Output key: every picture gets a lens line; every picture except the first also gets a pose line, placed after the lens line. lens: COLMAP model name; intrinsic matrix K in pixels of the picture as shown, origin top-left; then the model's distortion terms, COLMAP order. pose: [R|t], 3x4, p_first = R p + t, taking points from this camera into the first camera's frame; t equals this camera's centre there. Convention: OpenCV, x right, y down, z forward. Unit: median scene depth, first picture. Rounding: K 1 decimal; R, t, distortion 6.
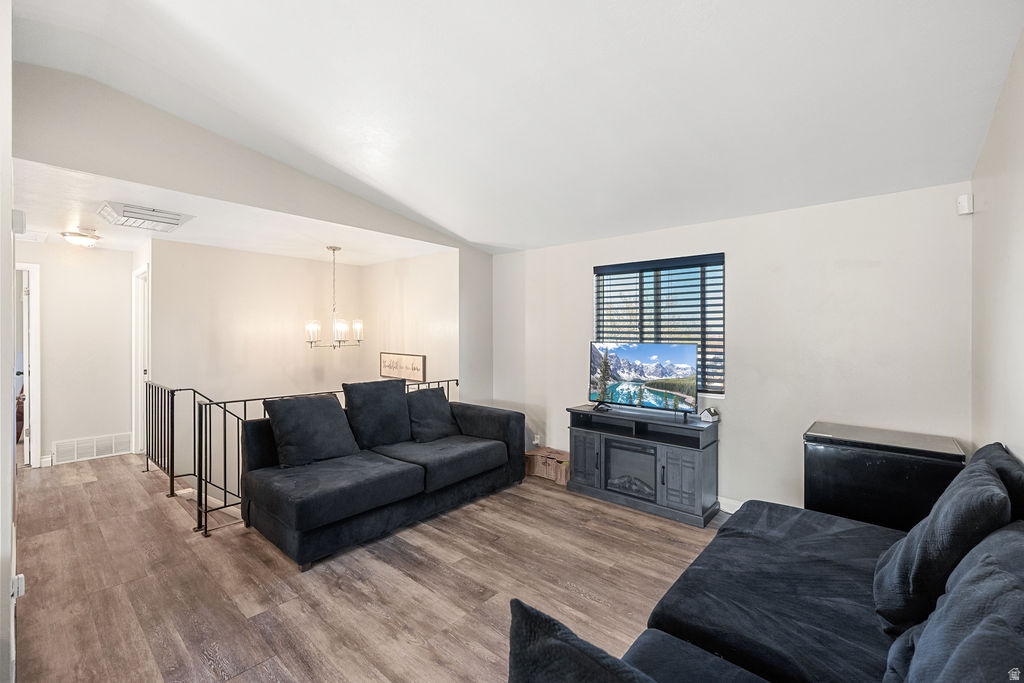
lens RADIAL K [[425.8, 0, 516.5], [0, 425.8, 334.1], [0, 0, 1]] dist [-0.003844, -0.000293]
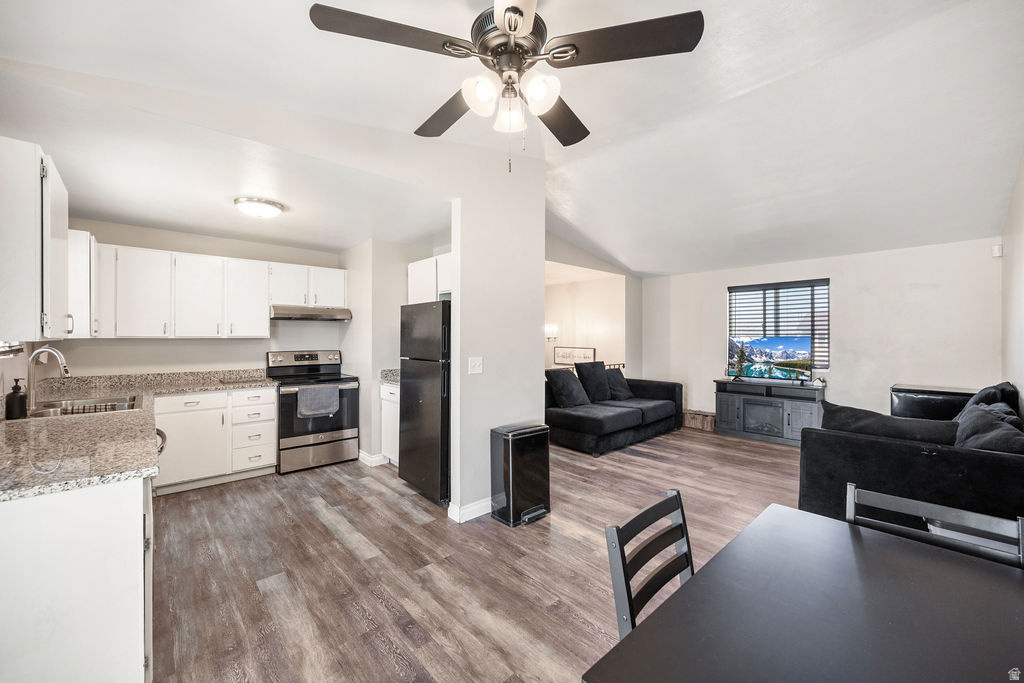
lens RADIAL K [[399.5, 0, 512.8], [0, 399.5, 339.1], [0, 0, 1]] dist [0.002214, -0.000309]
pose [[0.992087, -0.001189, -0.125543, -0.447250], [0.001983, 0.999979, 0.006205, 0.015385], [0.125533, -0.006405, 0.992069, -0.549990]]
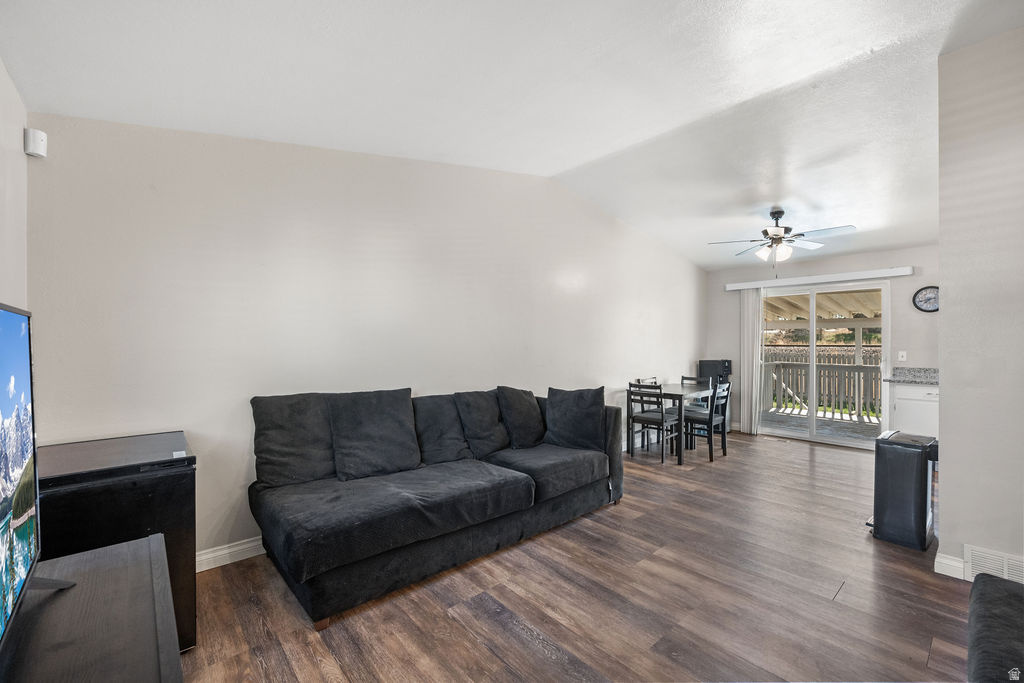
lens RADIAL K [[430.2, 0, 513.7], [0, 430.2, 344.1], [0, 0, 1]] dist [-0.003957, -0.000391]
pose [[-0.989665, -0.002242, 0.143381, 0.057569], [-0.002430, 0.999996, -0.001140, 0.038105], [-0.143378, -0.001477, -0.989667, 1.153785]]
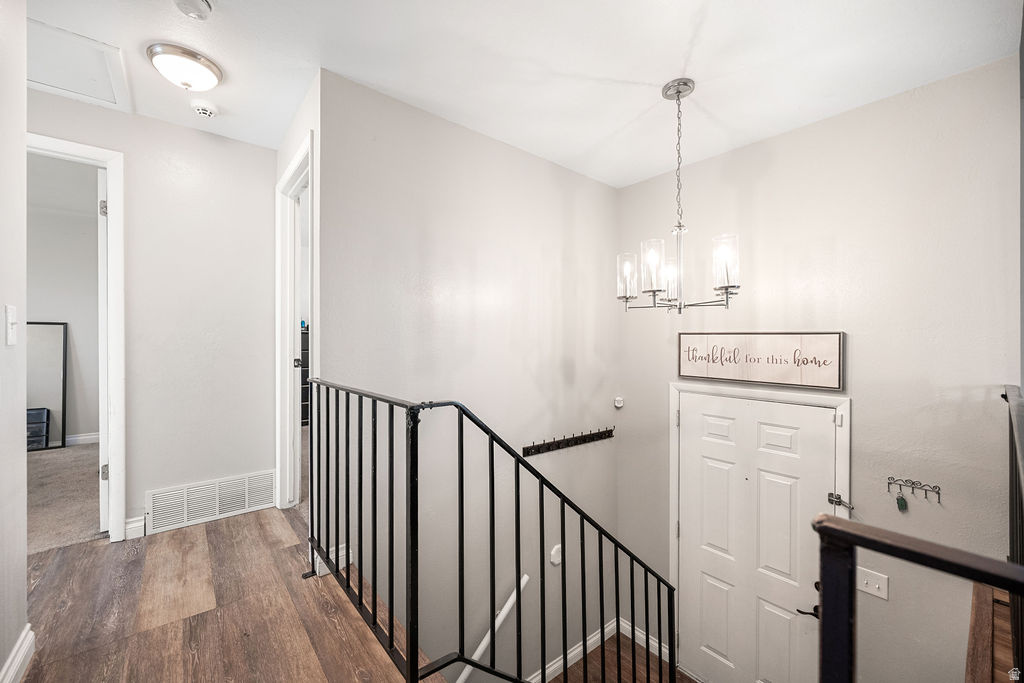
lens RADIAL K [[401.5, 0, 513.7], [0, 401.5, 340.8], [0, 0, 1]] dist [-0.001386, -0.000231]
pose [[0.985746, -0.001129, -0.168235, -0.682368], [0.000677, 0.999996, -0.002743, 0.083426], [0.168237, 0.002590, 0.985743, 0.713870]]
